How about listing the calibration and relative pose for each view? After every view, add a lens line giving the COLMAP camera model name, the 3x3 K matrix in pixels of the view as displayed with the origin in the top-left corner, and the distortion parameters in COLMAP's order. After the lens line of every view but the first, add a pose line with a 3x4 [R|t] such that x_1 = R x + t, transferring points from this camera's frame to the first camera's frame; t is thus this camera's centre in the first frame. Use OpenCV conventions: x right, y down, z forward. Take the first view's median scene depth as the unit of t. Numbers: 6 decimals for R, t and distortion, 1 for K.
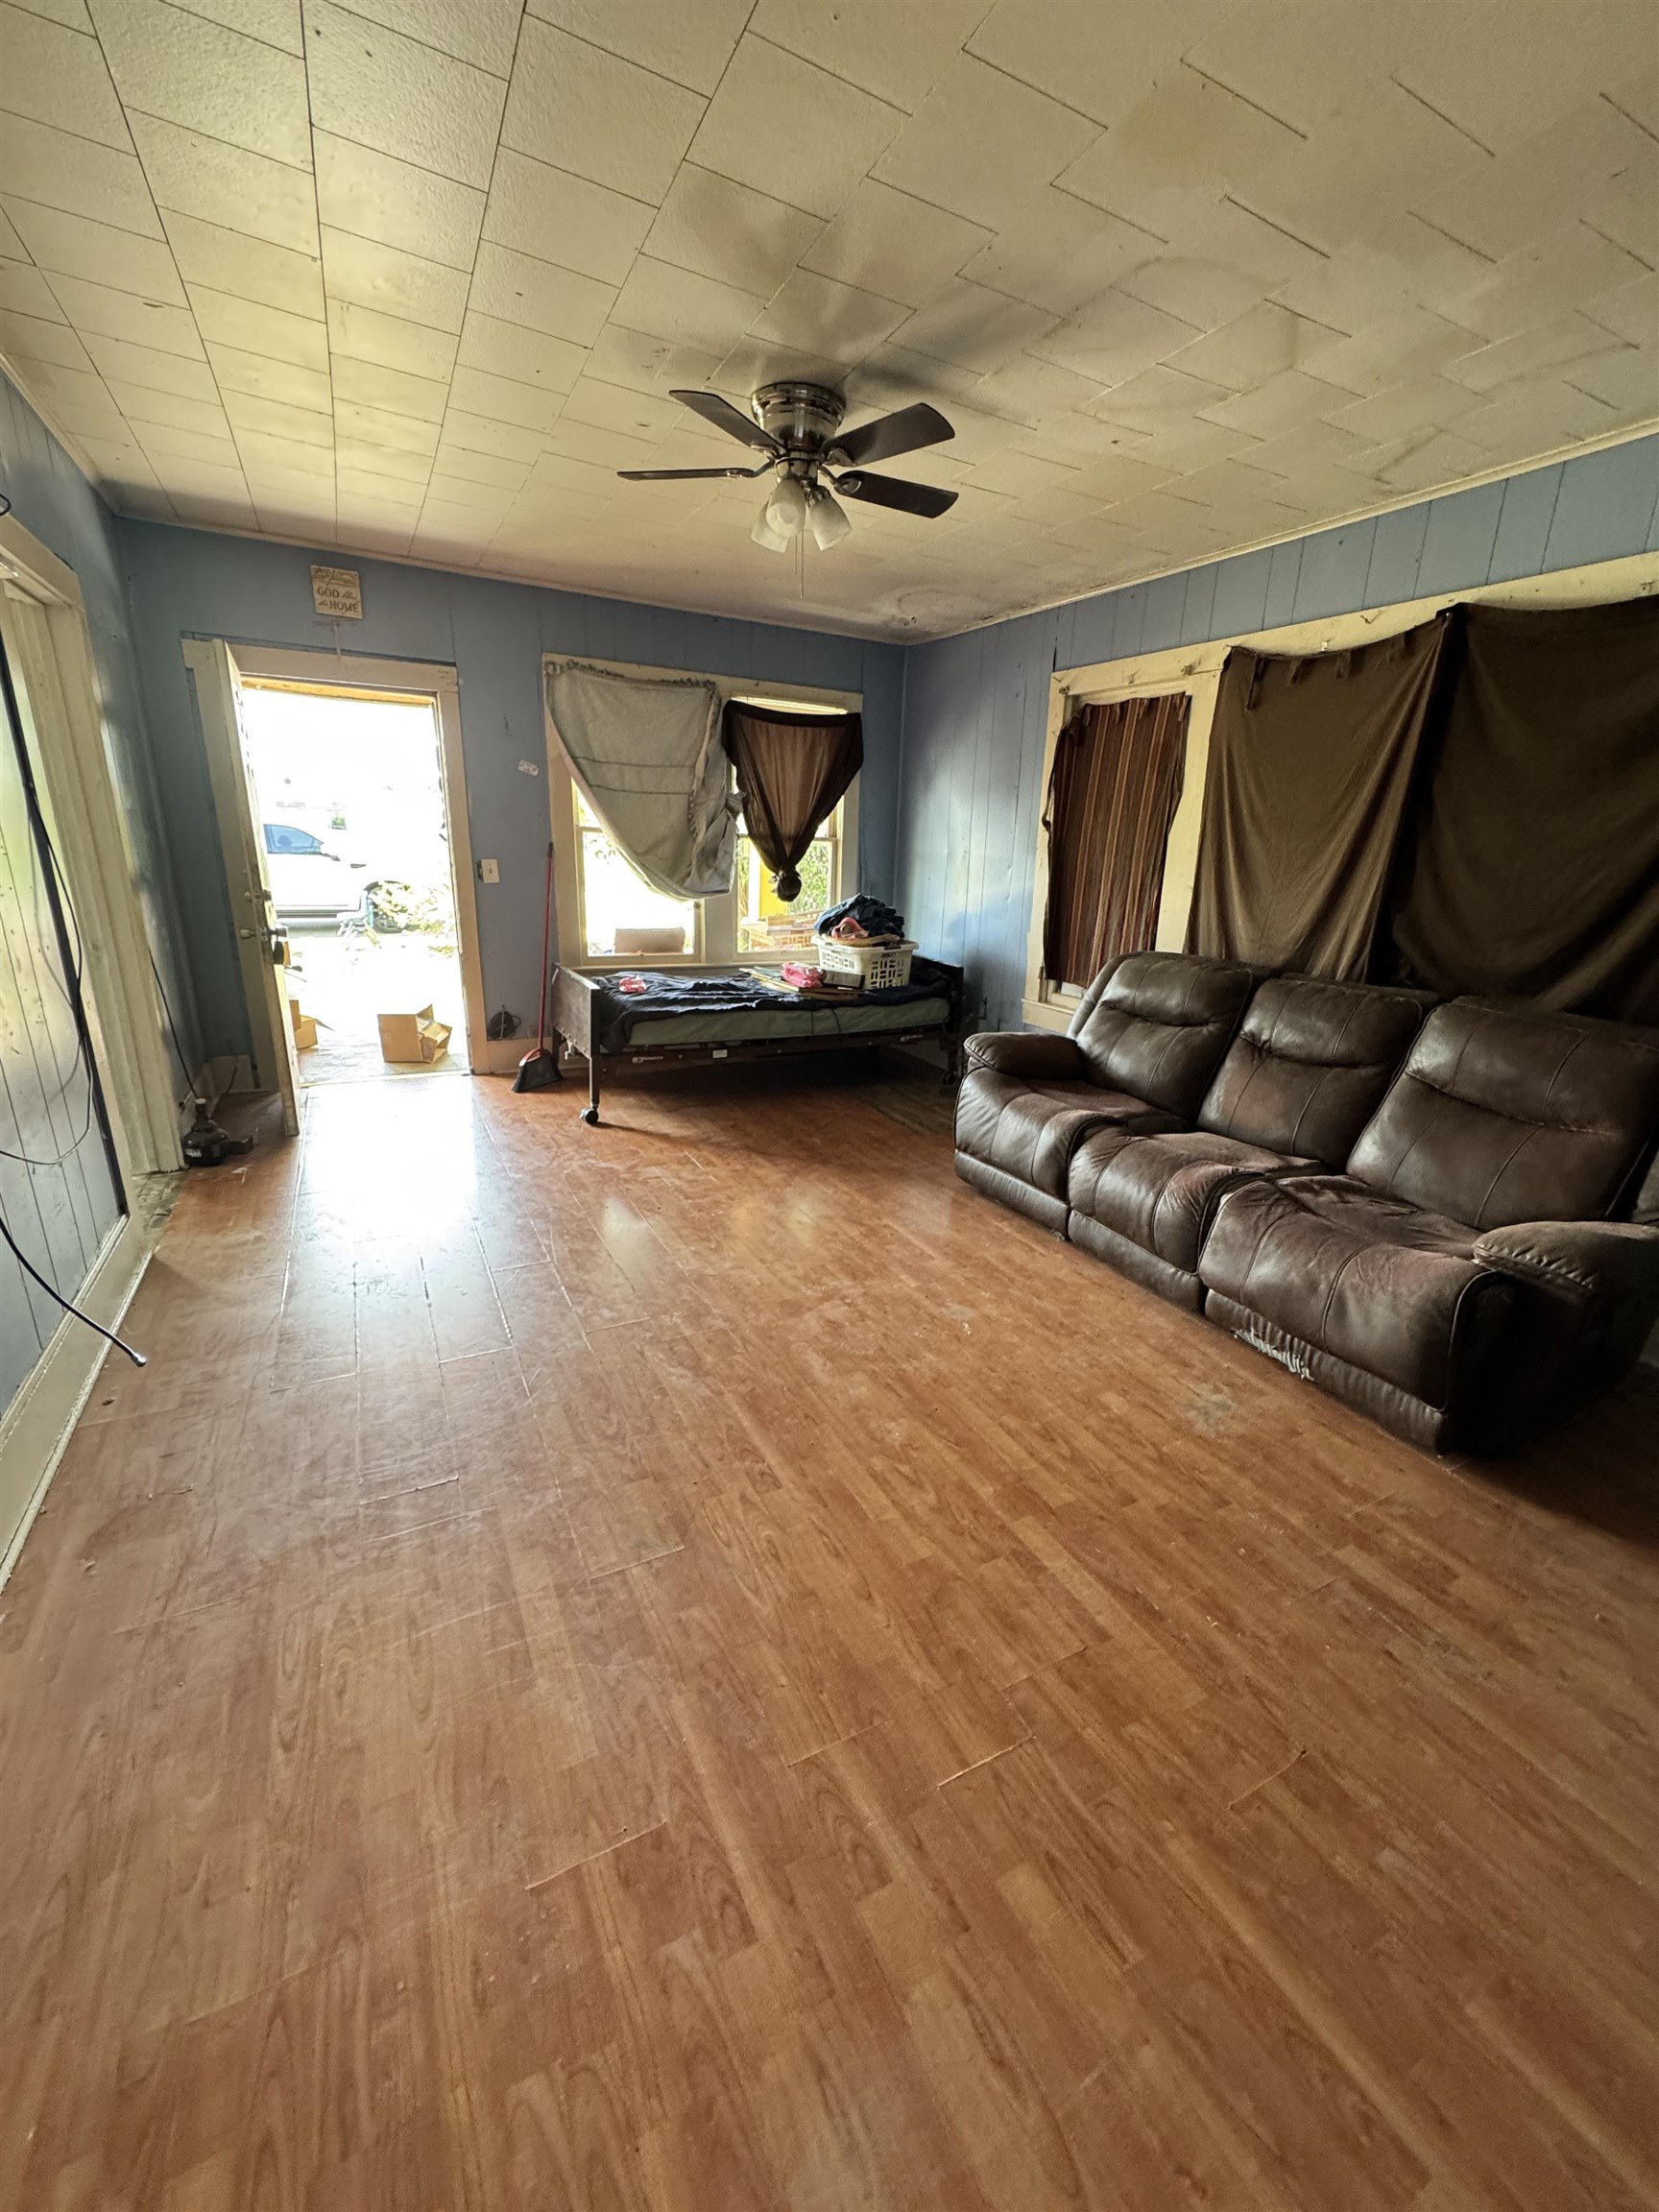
lens RADIAL K [[876.3, 0, 831.0], [0, 876.3, 1101.0], [0, 0, 1]] dist [-0.002097, 0.000134]
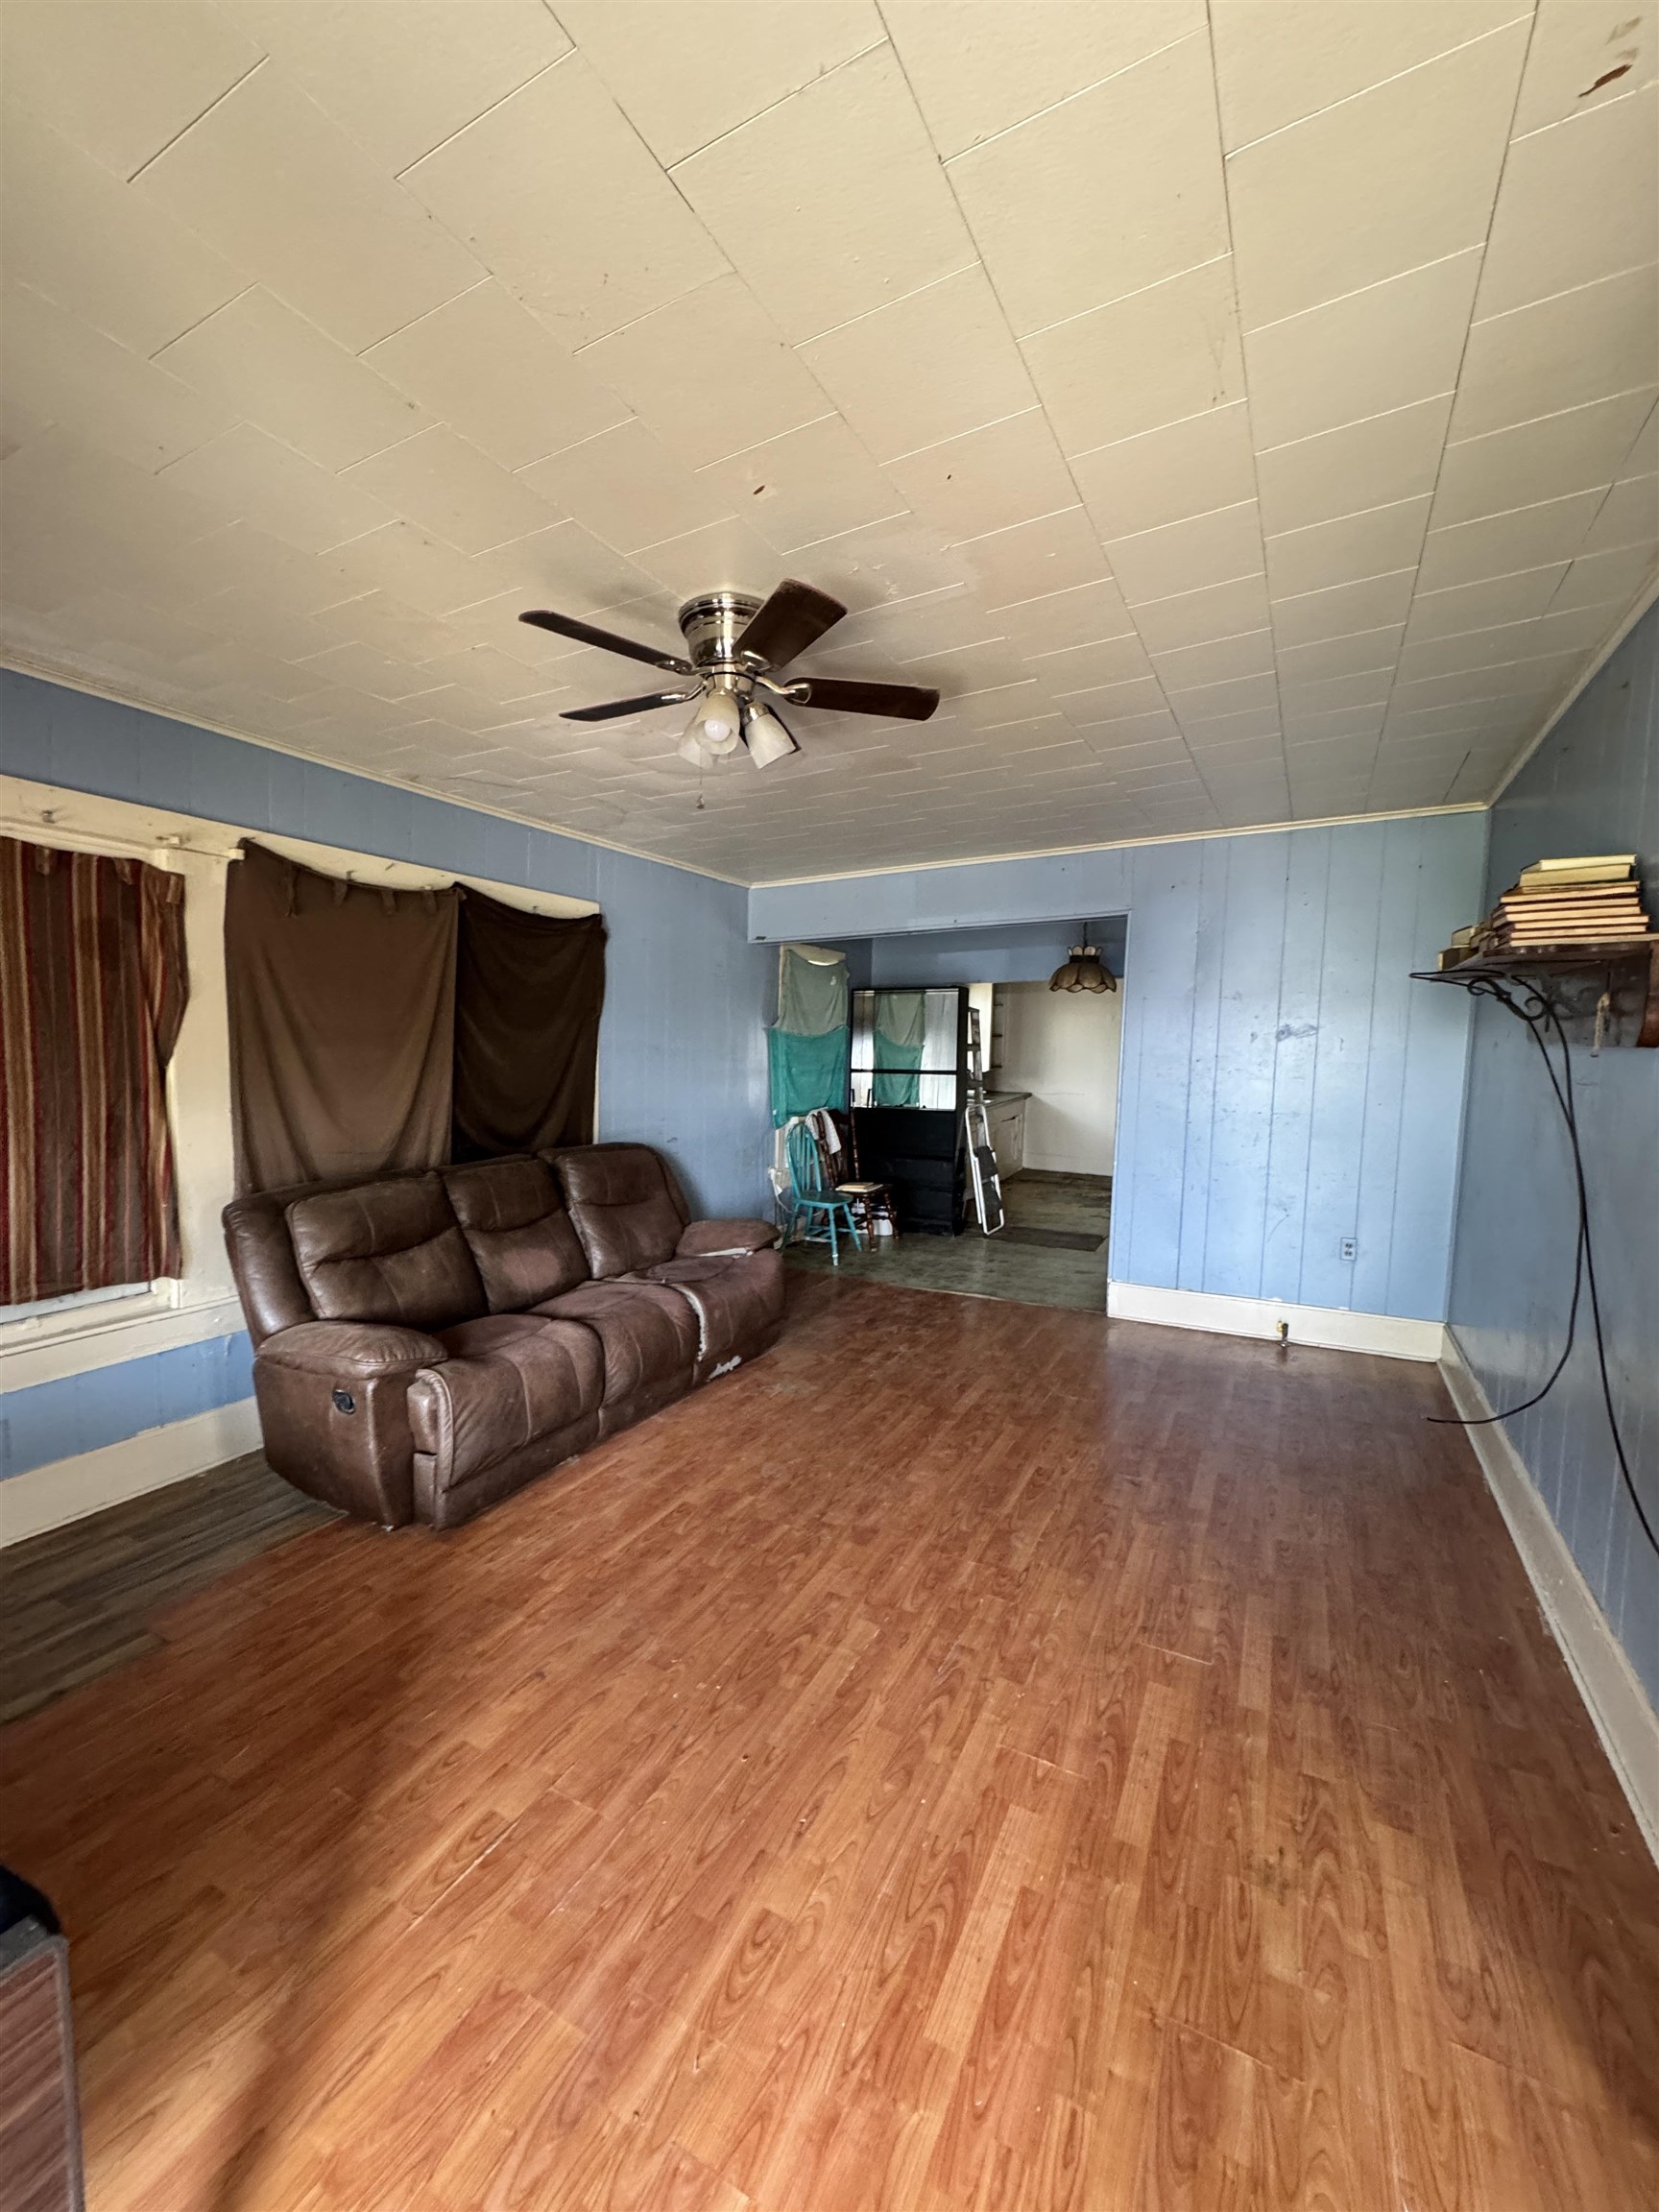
lens RADIAL K [[876.3, 0, 831.0], [0, 876.3, 1101.0], [0, 0, 1]] dist [-0.002097, 0.000134]
pose [[-0.558374, -0.100545, 0.823474, -0.766930], [0.202036, 0.946260, 0.252532, -0.473957], [-0.804612, 0.307379, -0.508053, 1.333225]]
